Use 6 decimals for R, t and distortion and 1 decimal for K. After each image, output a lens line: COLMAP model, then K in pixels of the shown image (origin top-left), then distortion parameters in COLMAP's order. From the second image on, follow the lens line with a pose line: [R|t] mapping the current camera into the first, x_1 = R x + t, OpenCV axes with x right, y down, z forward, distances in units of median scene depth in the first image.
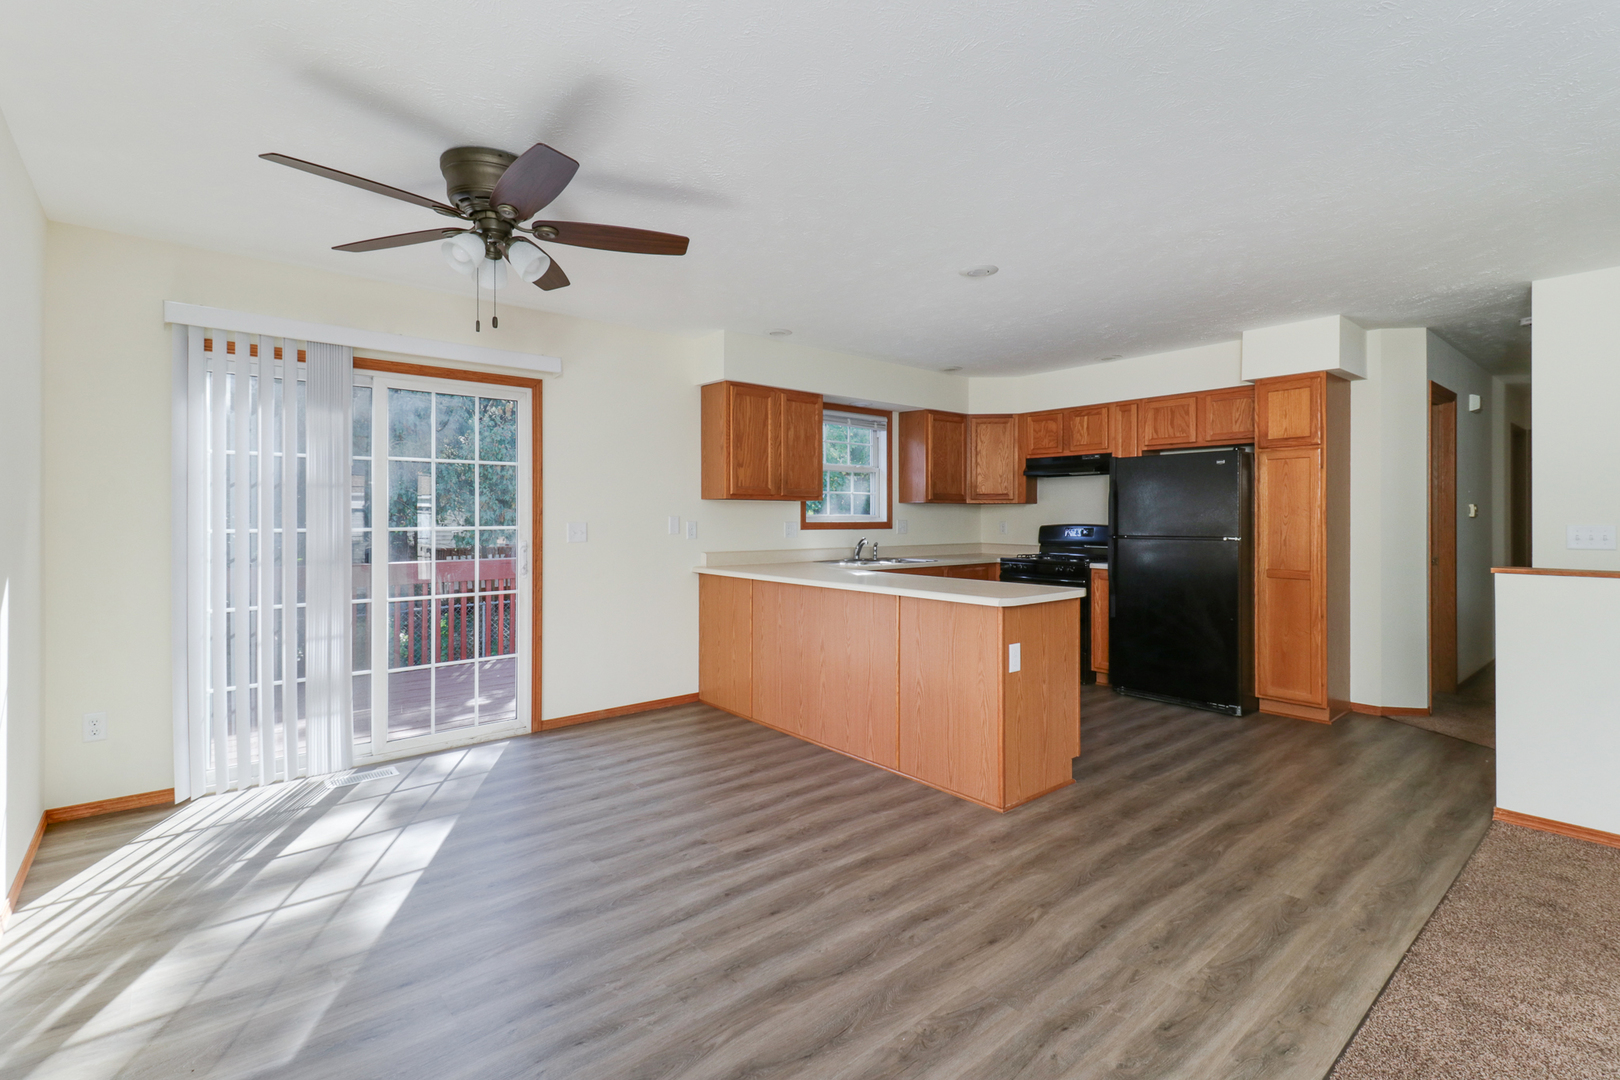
lens RADIAL K [[741.3, 0, 810.2], [0, 741.3, 516.1], [0, 0, 1]] dist [0.022478, -0.014064]
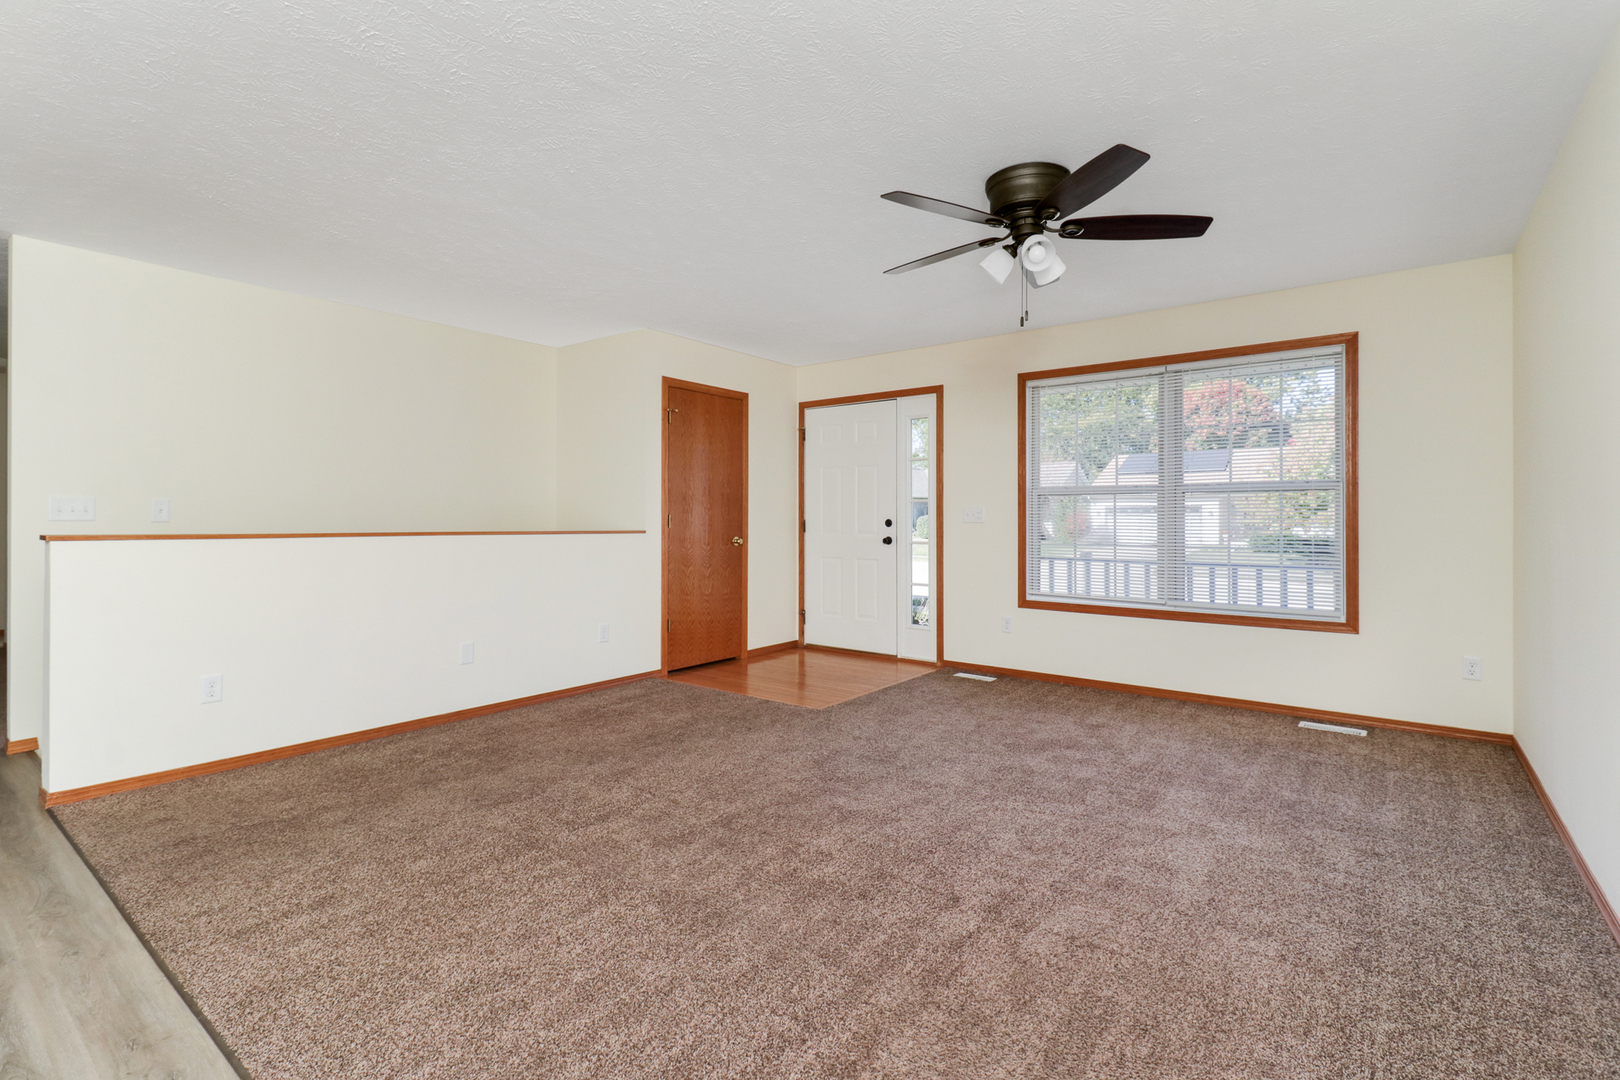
lens RADIAL K [[741.3, 0, 810.2], [0, 741.3, 516.1], [0, 0, 1]] dist [0.022478, -0.014064]
pose [[-0.211604, 0.001517, 0.977354, -0.124129], [-0.005572, 0.999981, -0.002759, 0.026283], [-0.977340, -0.006030, -0.211592, 0.174010]]
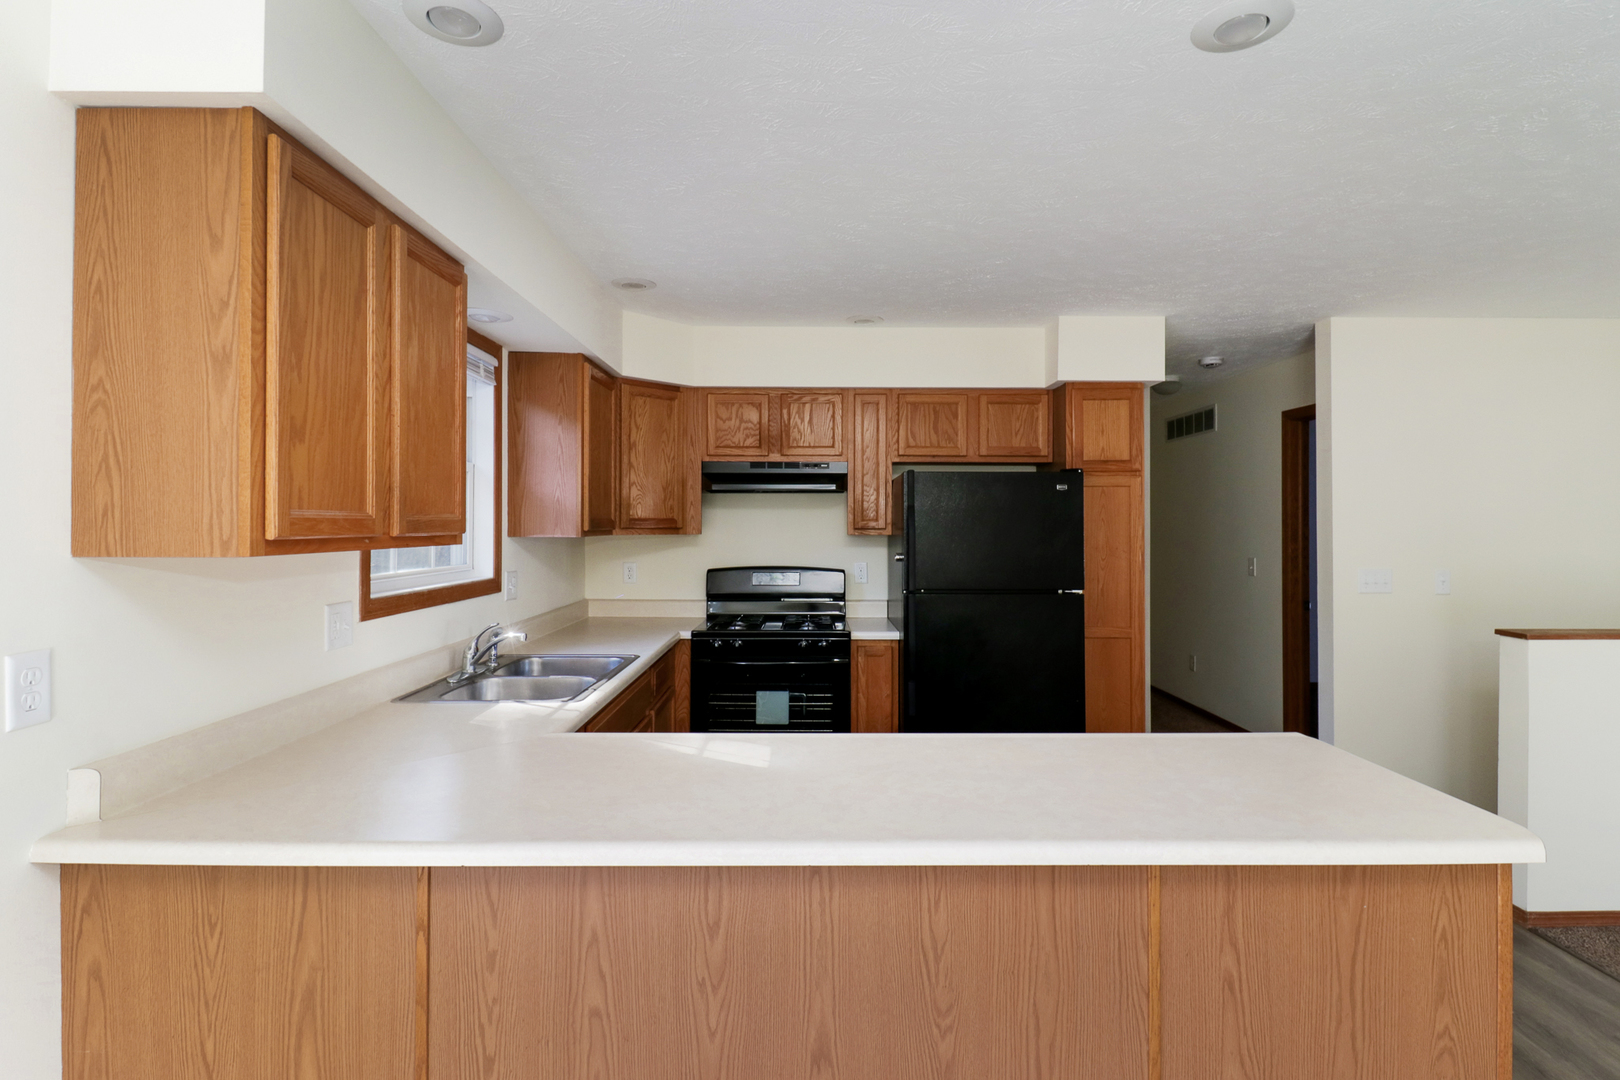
lens RADIAL K [[797.5, 0, 814.5], [0, 797.5, 516.6], [0, 0, 1]] dist [0.003415, -0.000267]
pose [[0.640970, 0.007039, 0.767533, -0.199548], [-0.001936, 0.999970, -0.007554, -0.035347], [-0.767563, 0.003355, 0.640964, 0.654095]]
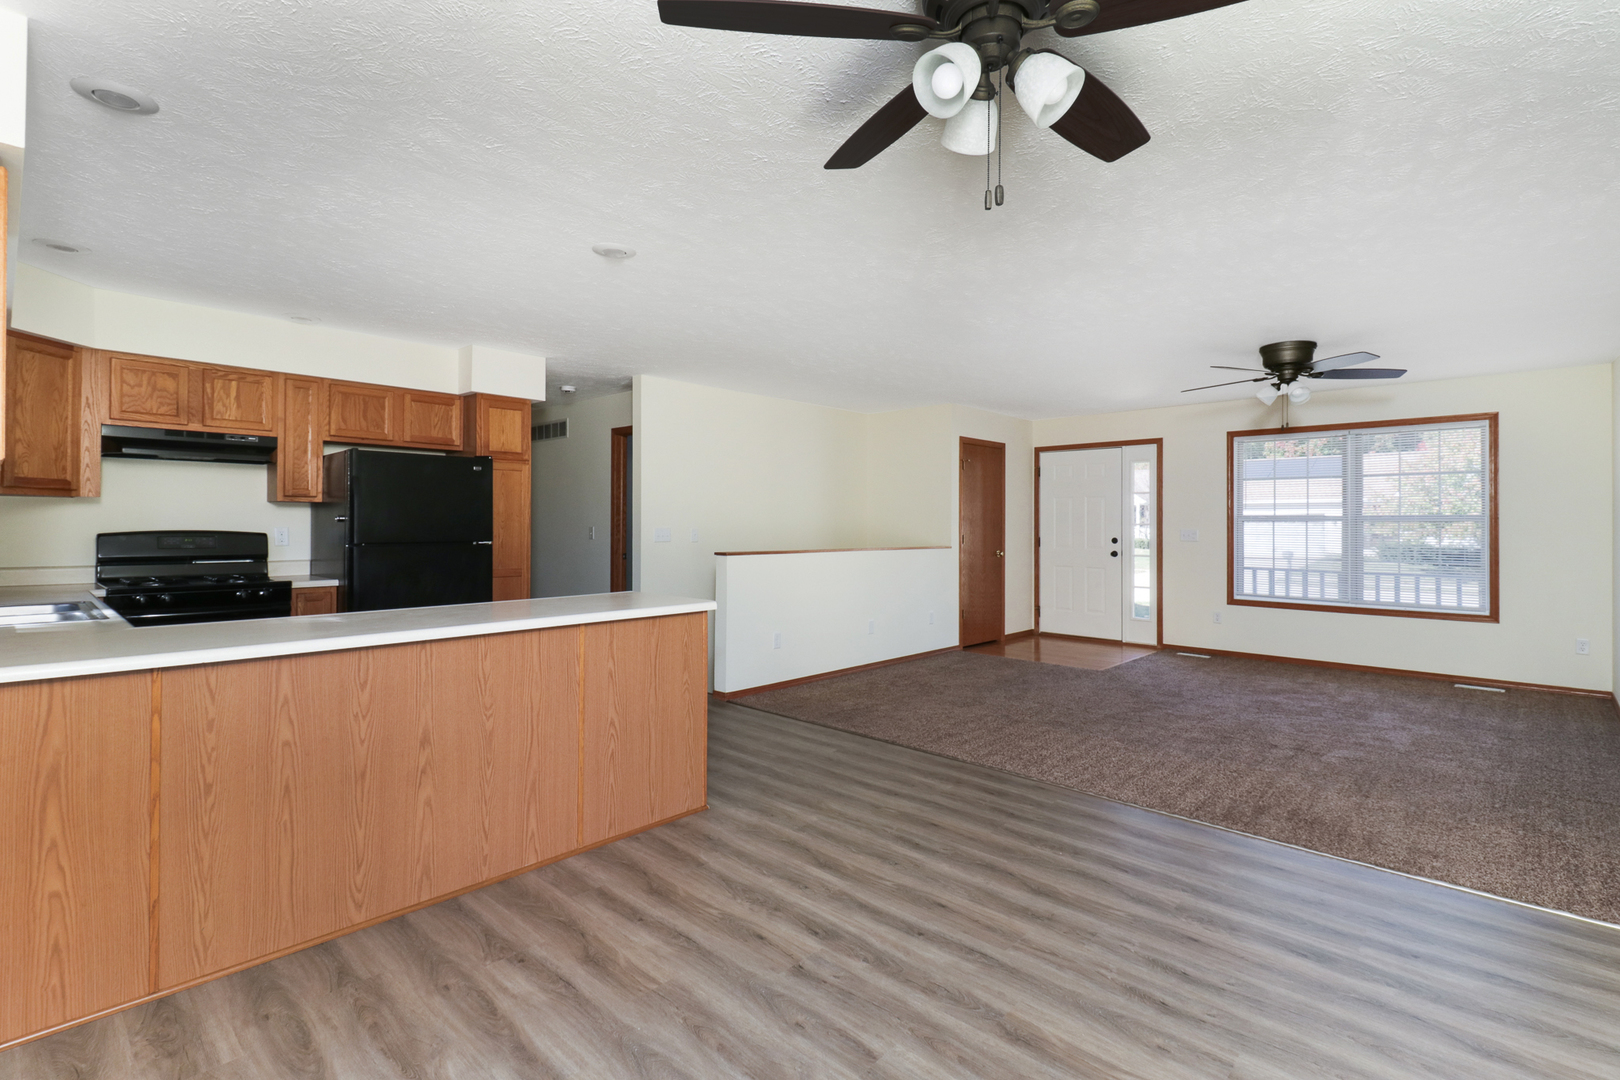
lens RADIAL K [[757.6, 0, 818.2], [0, 757.6, 518.7], [0, 0, 1]] dist [0.025000, -0.015048]
pose [[-0.119869, 0.004159, 0.992781, -0.525095], [-0.007089, 0.999962, -0.005045, -0.000944], [-0.992764, -0.007642, -0.119835, 0.629508]]
